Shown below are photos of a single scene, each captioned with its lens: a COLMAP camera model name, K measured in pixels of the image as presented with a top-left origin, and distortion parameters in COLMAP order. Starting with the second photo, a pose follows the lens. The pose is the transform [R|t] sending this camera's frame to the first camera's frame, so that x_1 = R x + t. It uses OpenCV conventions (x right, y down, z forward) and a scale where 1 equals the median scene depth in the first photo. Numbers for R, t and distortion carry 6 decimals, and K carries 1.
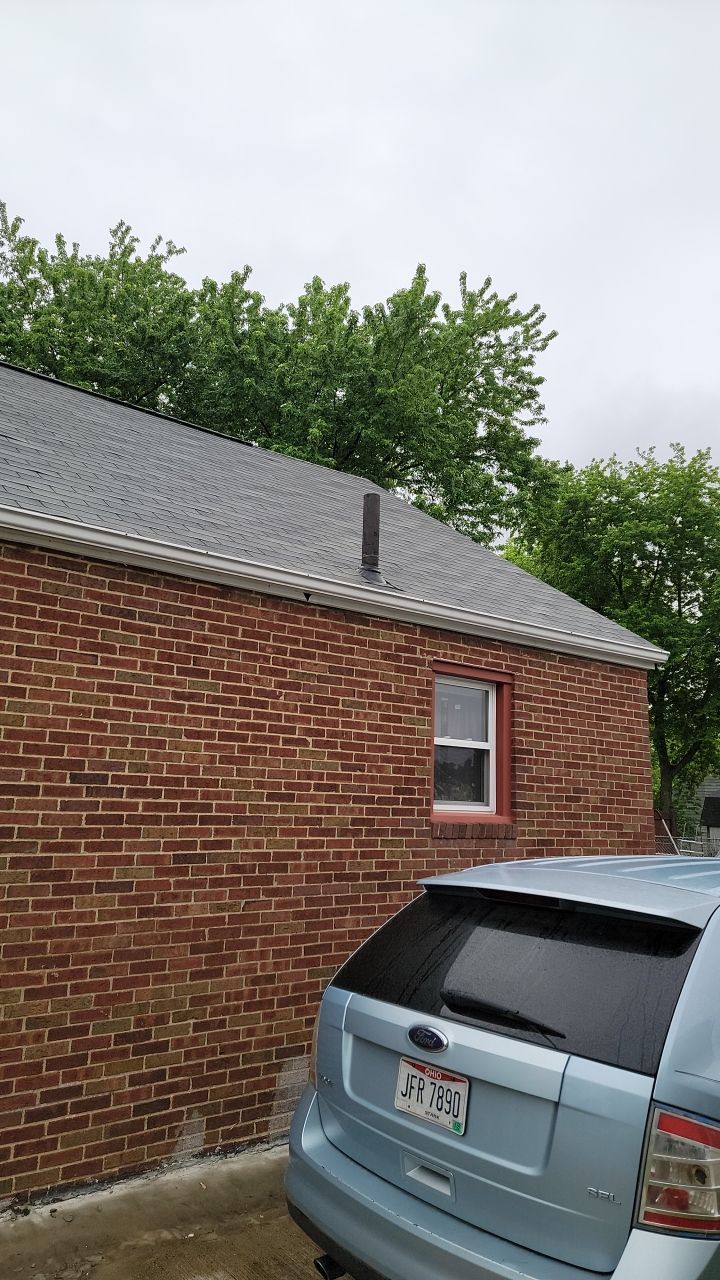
lens RADIAL K [[841.9, 0, 298.7], [0, 841.9, 621.0], [0, 0, 1]] dist [0.049065, 0.000092]
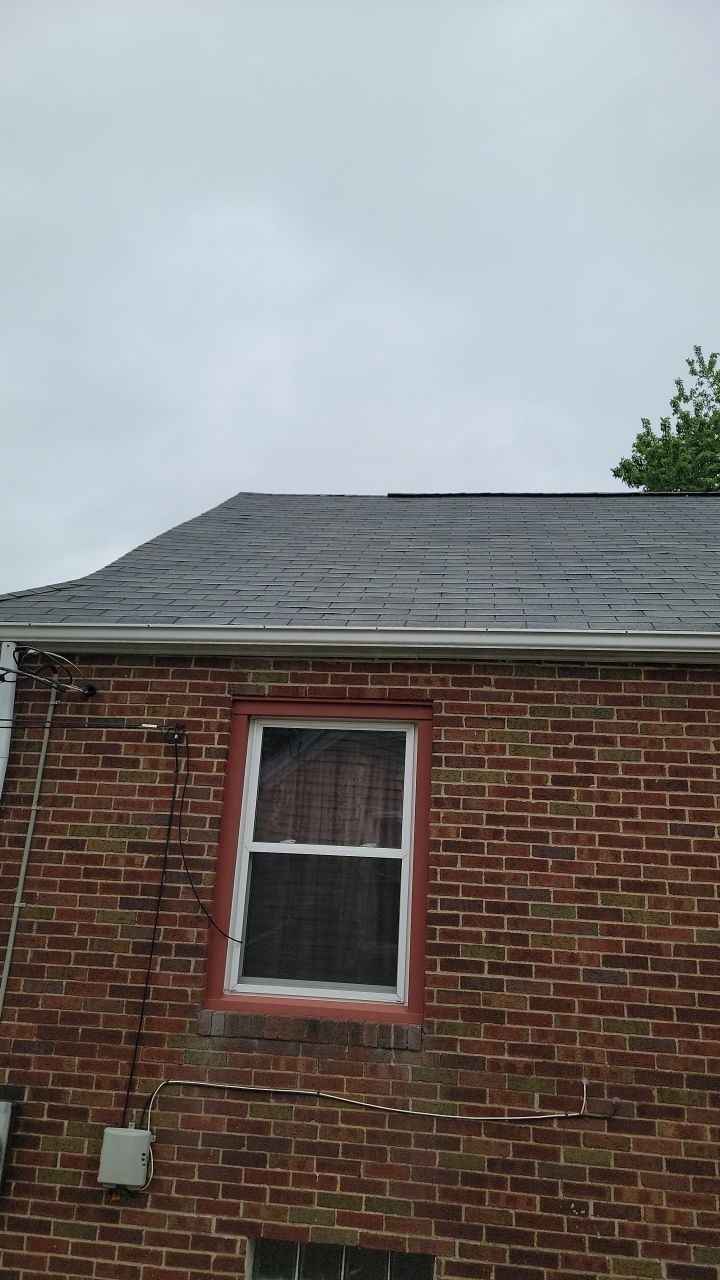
lens RADIAL K [[890.8, 0, 360.0], [0, 890.8, 640.0], [0, 0, 1]] dist [0.042664, -0.002693]
pose [[0.731506, -0.202409, -0.651098, 0.487590], [0.108648, 0.977323, -0.181758, 0.113839], [0.673123, 0.062217, 0.736909, 0.587140]]
